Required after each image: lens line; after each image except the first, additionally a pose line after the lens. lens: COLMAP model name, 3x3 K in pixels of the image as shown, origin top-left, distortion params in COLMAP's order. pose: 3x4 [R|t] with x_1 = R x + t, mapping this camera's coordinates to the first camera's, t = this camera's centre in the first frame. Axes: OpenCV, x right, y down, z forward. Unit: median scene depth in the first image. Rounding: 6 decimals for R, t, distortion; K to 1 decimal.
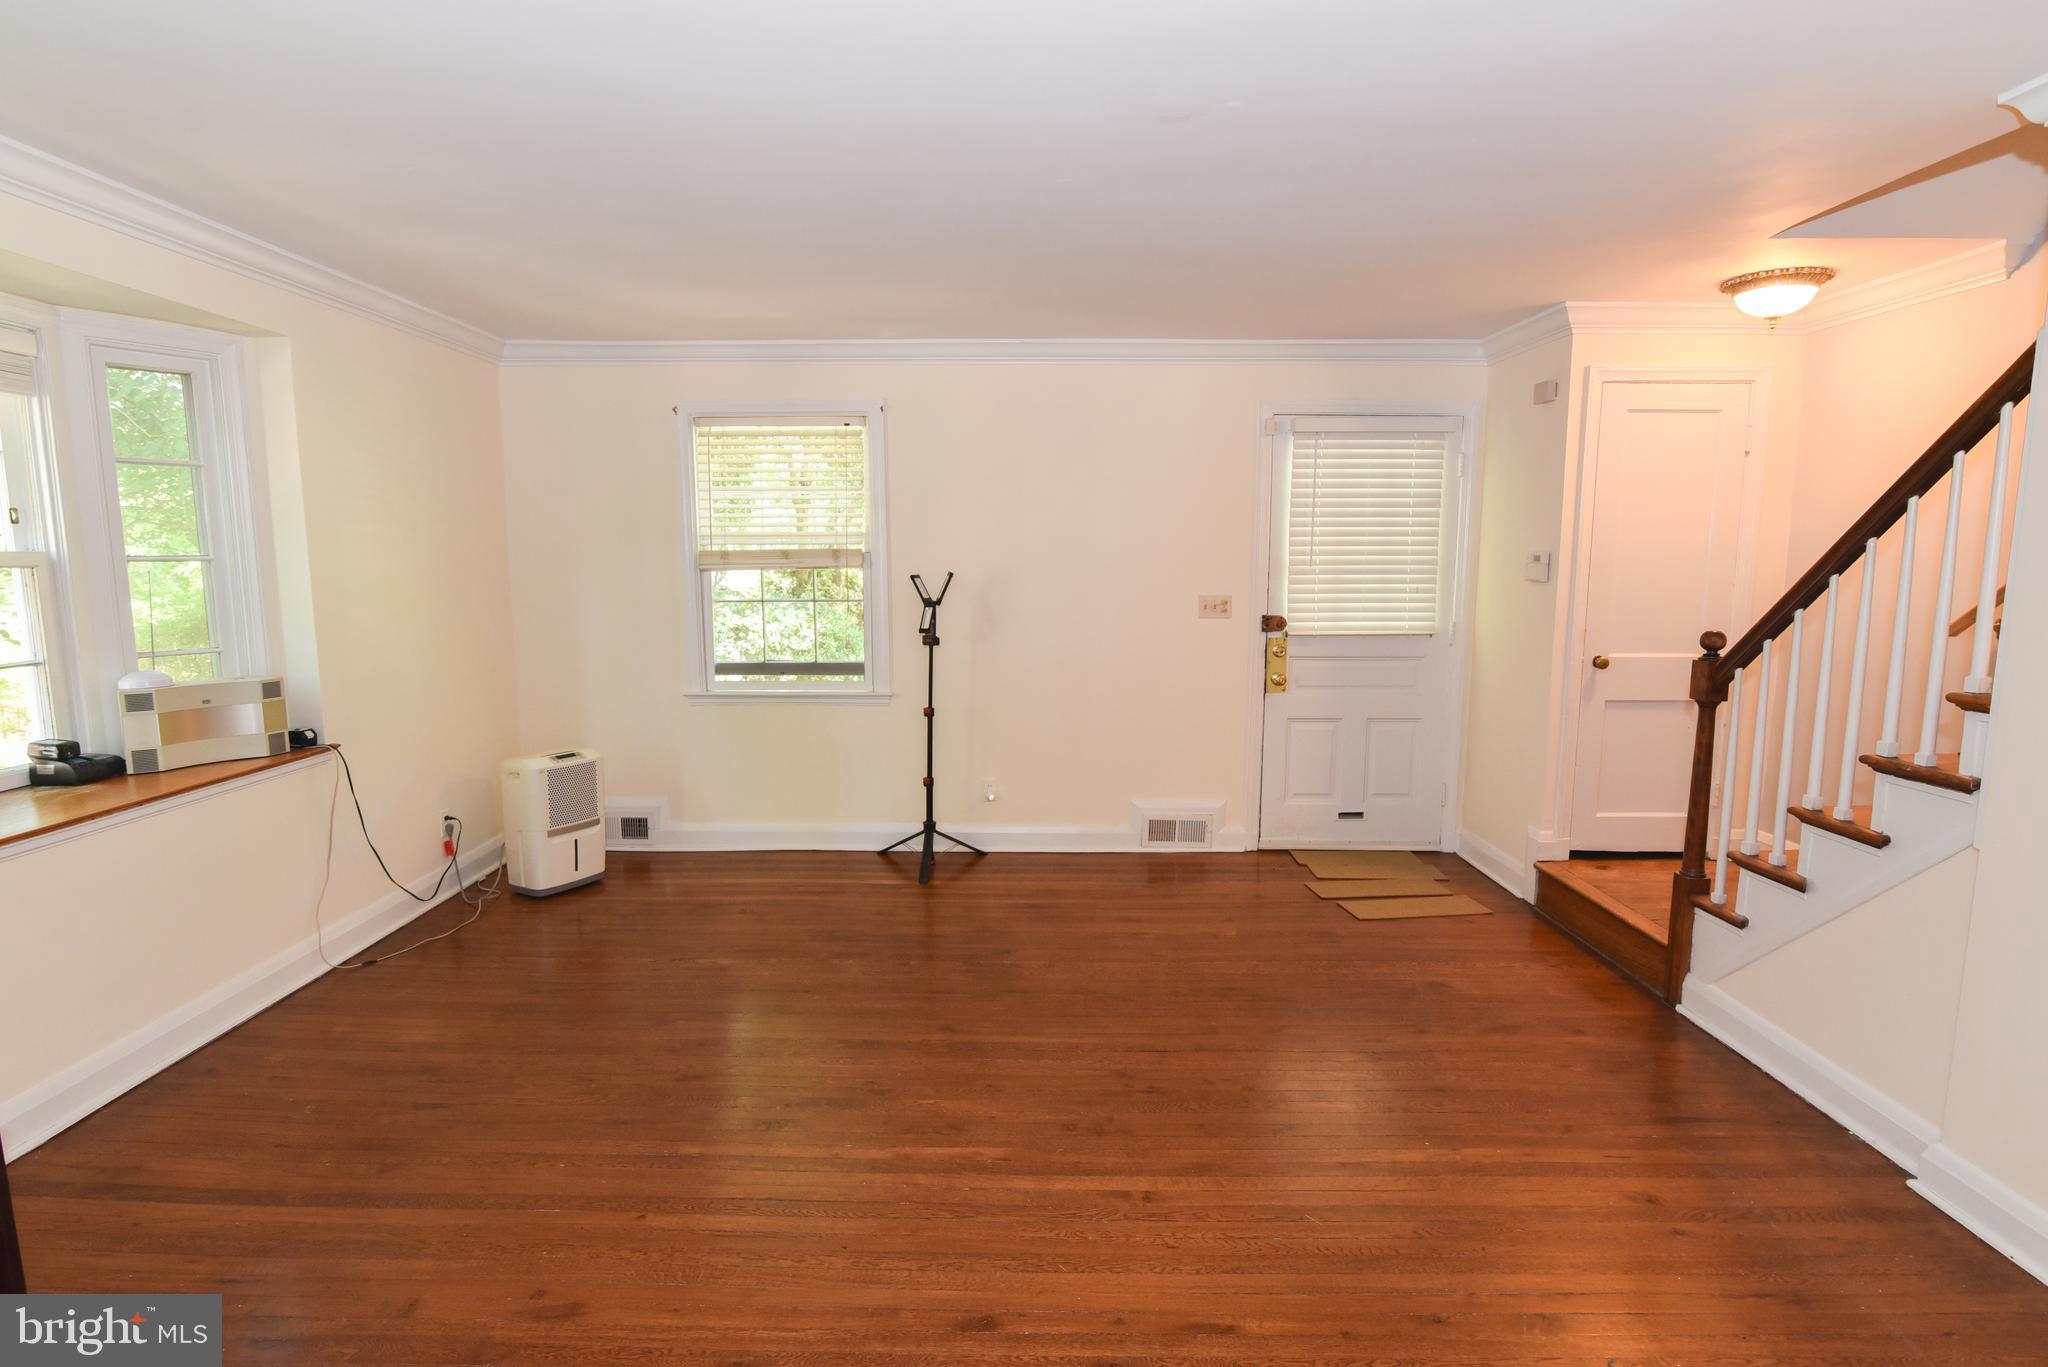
lens RADIAL K [[1074.3, 0, 1017.9], [0, 1074.3, 697.5], [0, 0, 1]] dist [-0.014573, 0.000474]
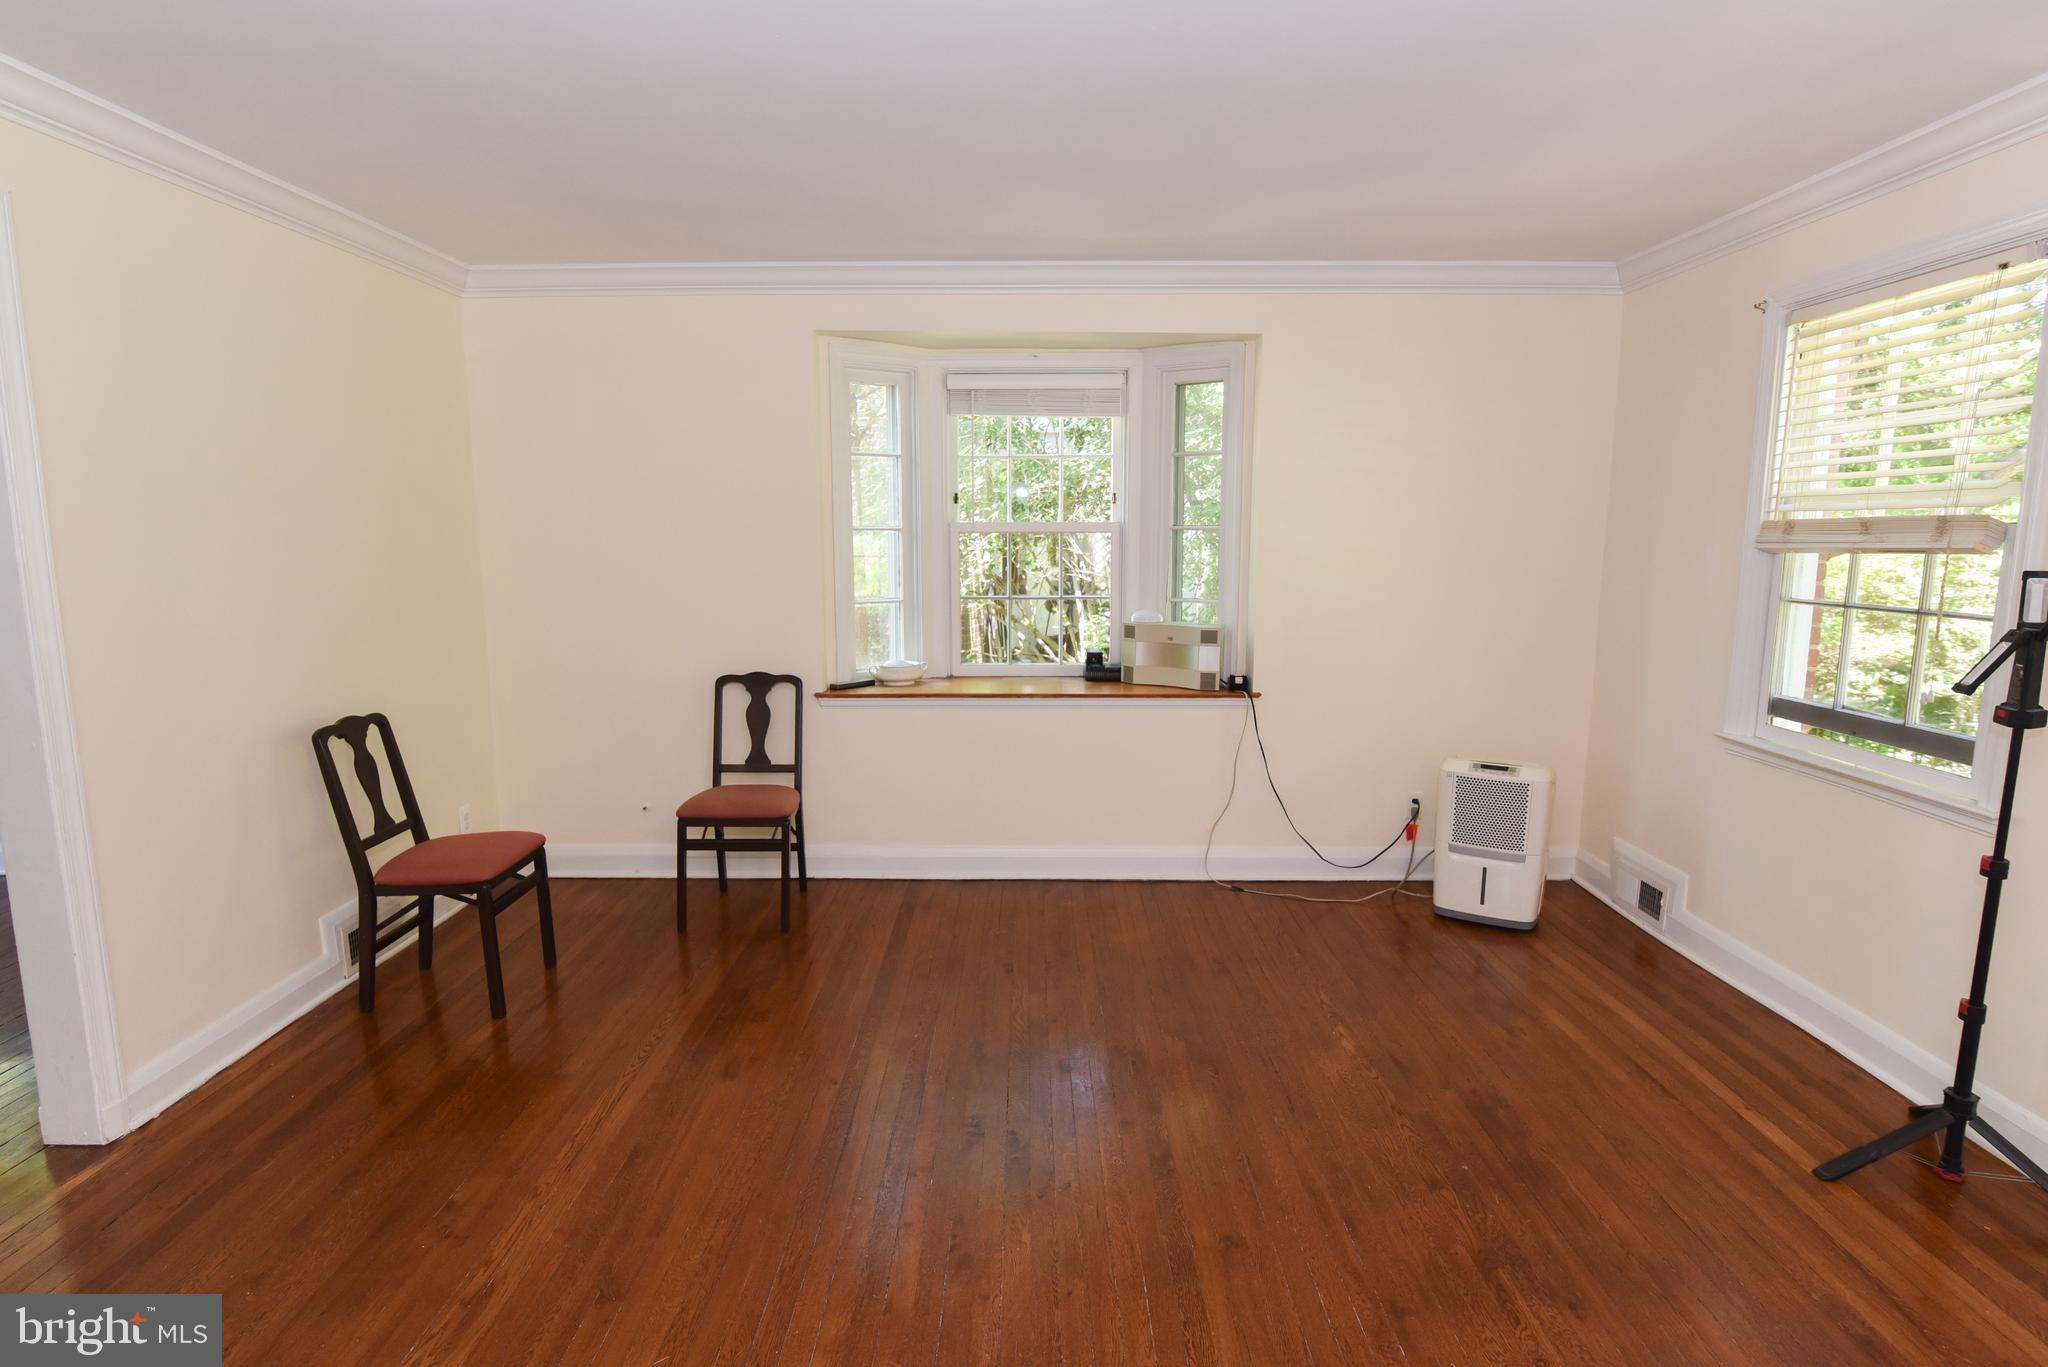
lens RADIAL K [[1074.3, 0, 1017.9], [0, 1074.3, 697.5], [0, 0, 1]] dist [-0.014573, 0.000474]
pose [[-0.041032, 0.151603, -0.987589, 0.379165], [-0.136881, 0.978250, 0.155857, -0.072428], [0.989737, 0.141577, -0.019388, 0.591132]]
